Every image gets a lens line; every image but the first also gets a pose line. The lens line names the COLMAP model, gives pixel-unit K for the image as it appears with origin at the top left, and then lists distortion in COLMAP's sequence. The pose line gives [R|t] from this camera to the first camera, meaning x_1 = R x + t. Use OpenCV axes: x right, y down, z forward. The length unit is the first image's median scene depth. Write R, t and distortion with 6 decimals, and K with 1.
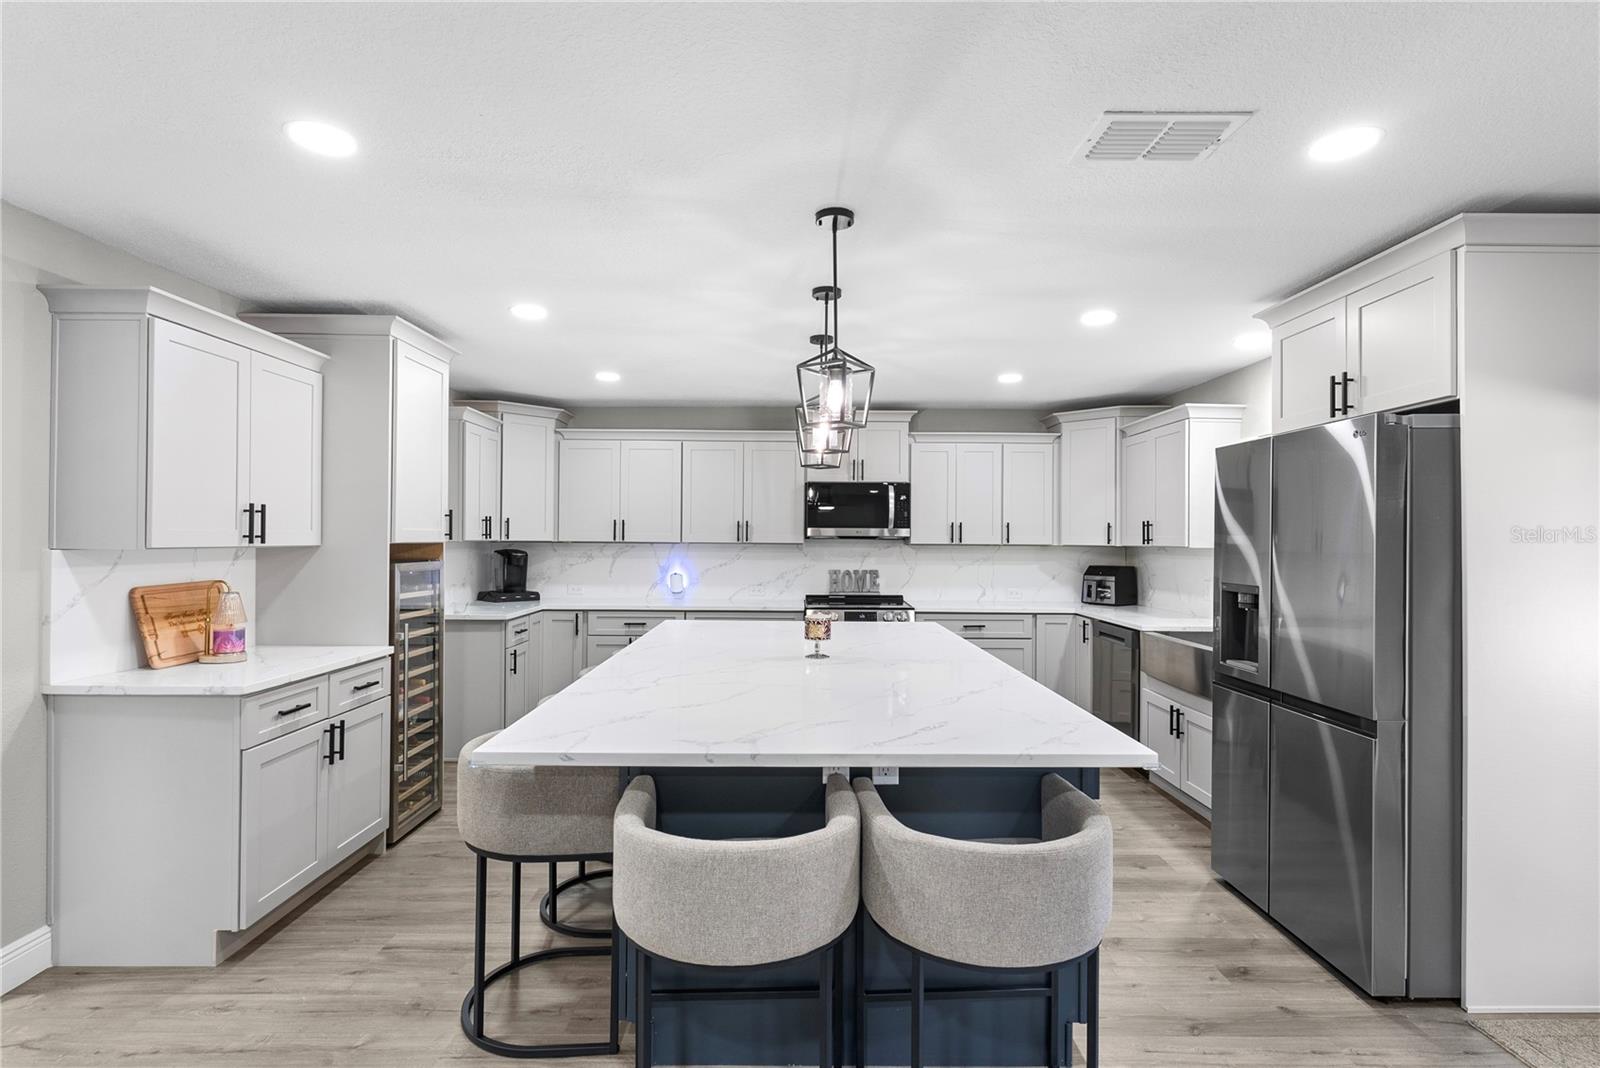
lens RADIAL K [[783.3, 0, 800.8], [0, 783.3, 540.6], [0, 0, 1]] dist [0.003916, -0.001928]
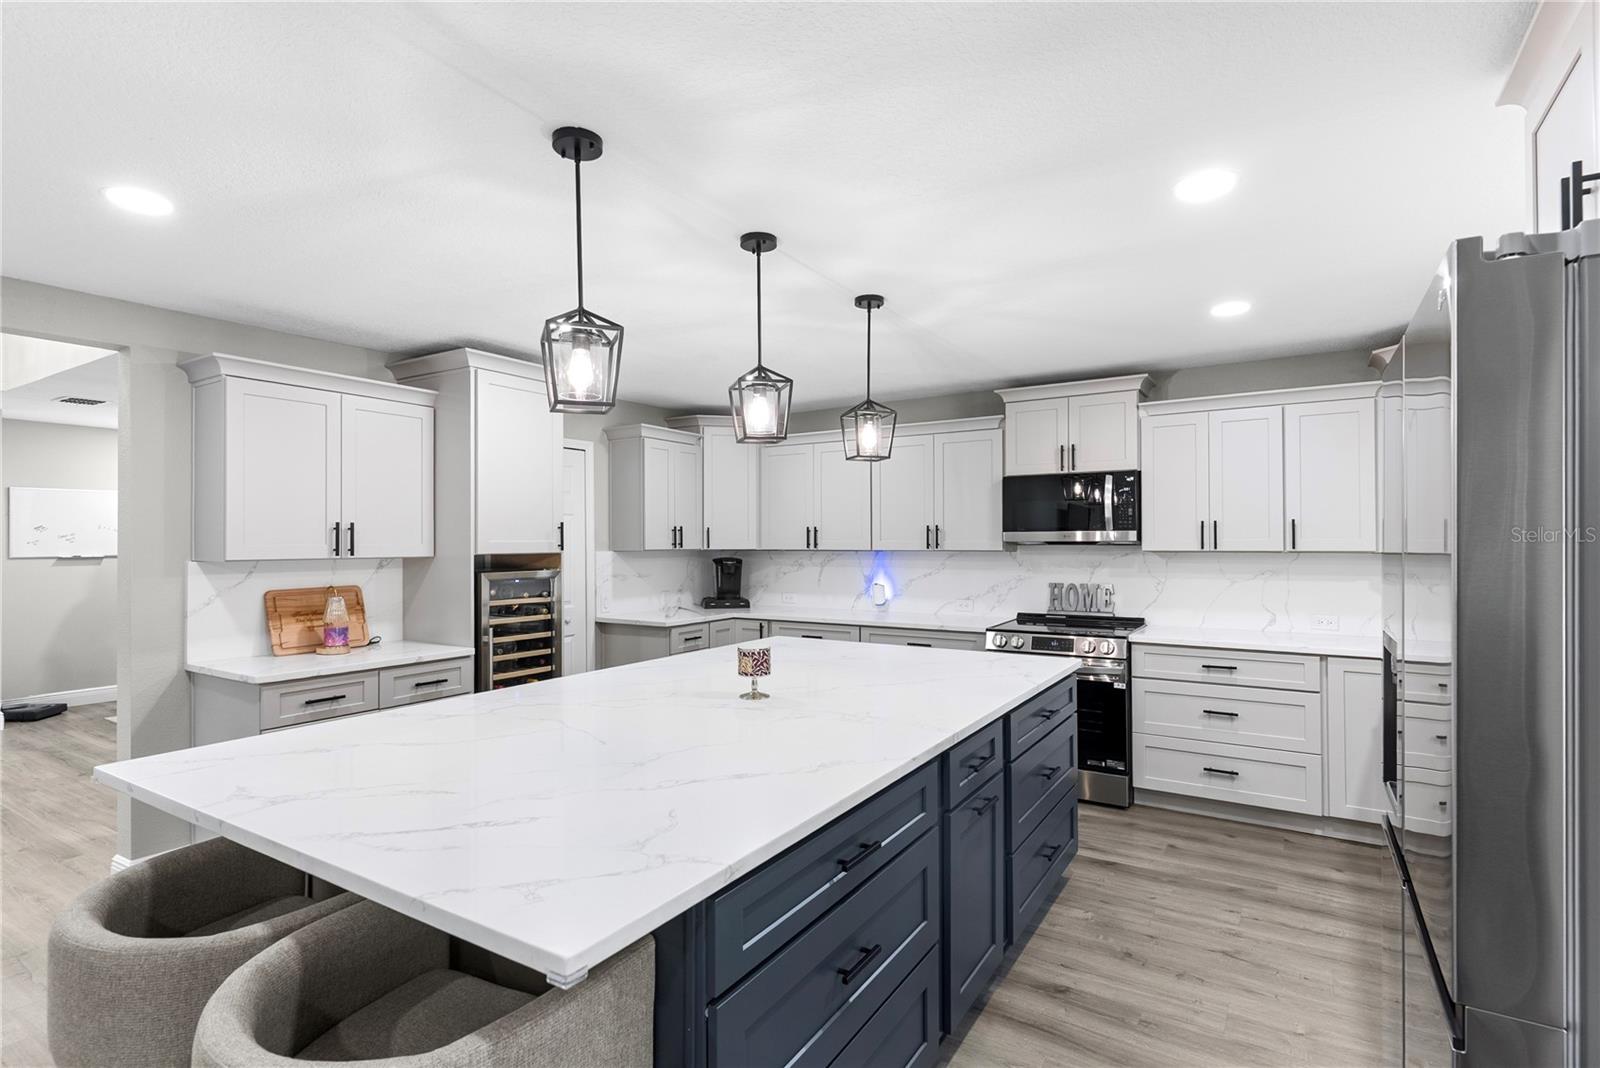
lens RADIAL K [[776.2, 0, 799.5], [0, 776.2, 535.6], [0, 0, 1]] dist [0.005567, 0.000352]
pose [[0.841549, -0.014192, -0.539994, 0.270564], [0.007922, 0.999872, -0.013932, -0.002551], [0.540122, 0.007446, 0.841554, 0.195280]]
